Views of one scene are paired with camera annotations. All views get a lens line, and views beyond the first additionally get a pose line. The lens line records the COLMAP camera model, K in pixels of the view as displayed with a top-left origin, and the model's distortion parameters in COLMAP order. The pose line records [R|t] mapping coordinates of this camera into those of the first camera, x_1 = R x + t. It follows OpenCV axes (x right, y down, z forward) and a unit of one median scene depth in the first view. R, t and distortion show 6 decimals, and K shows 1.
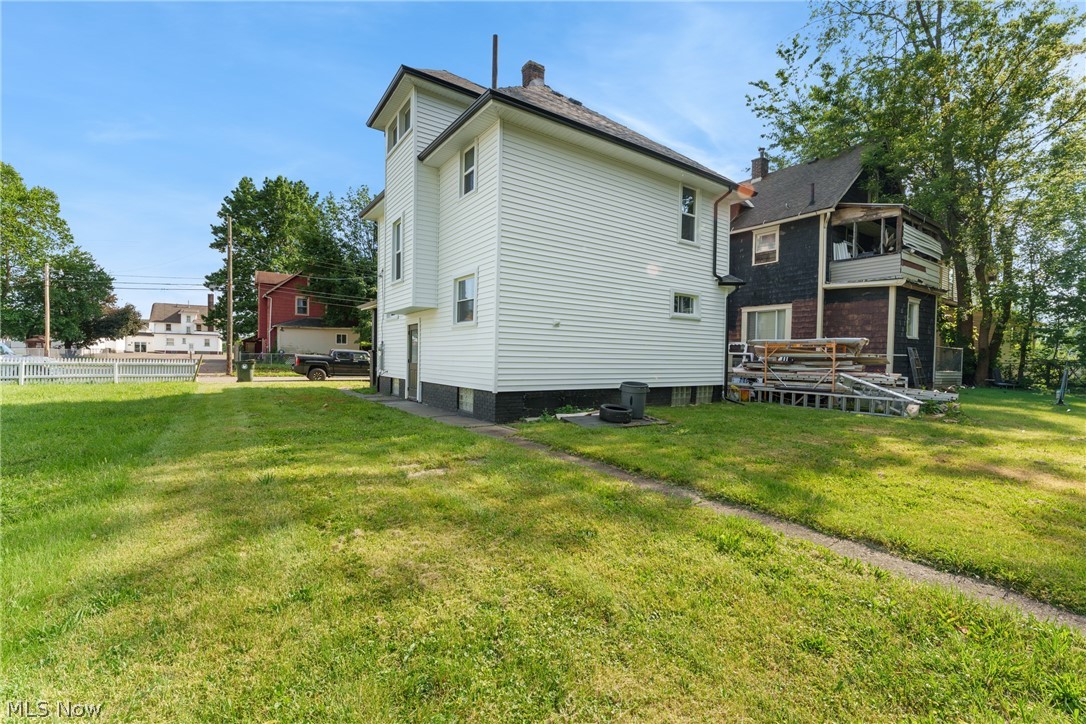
lens RADIAL K [[466.3, 0, 541.3], [0, 466.3, 366.8], [0, 0, 1]] dist [-0.000198, 0.000200]
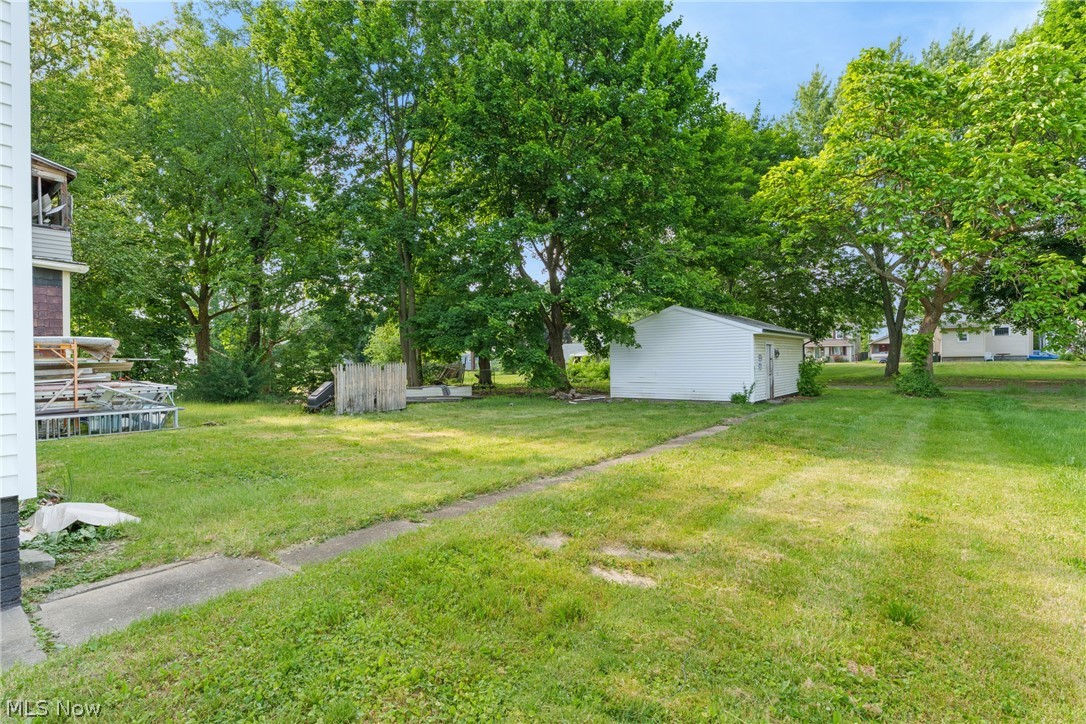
lens RADIAL K [[551.5, 0, 541.3], [0, 551.5, 361.8], [0, 0, 1]] dist [0.001182, -0.000510]
pose [[-0.335745, -0.013955, 0.941850, -0.113798], [0.025349, 0.999394, 0.023844, -0.006812], [-0.941612, 0.031881, -0.335187, 0.166300]]
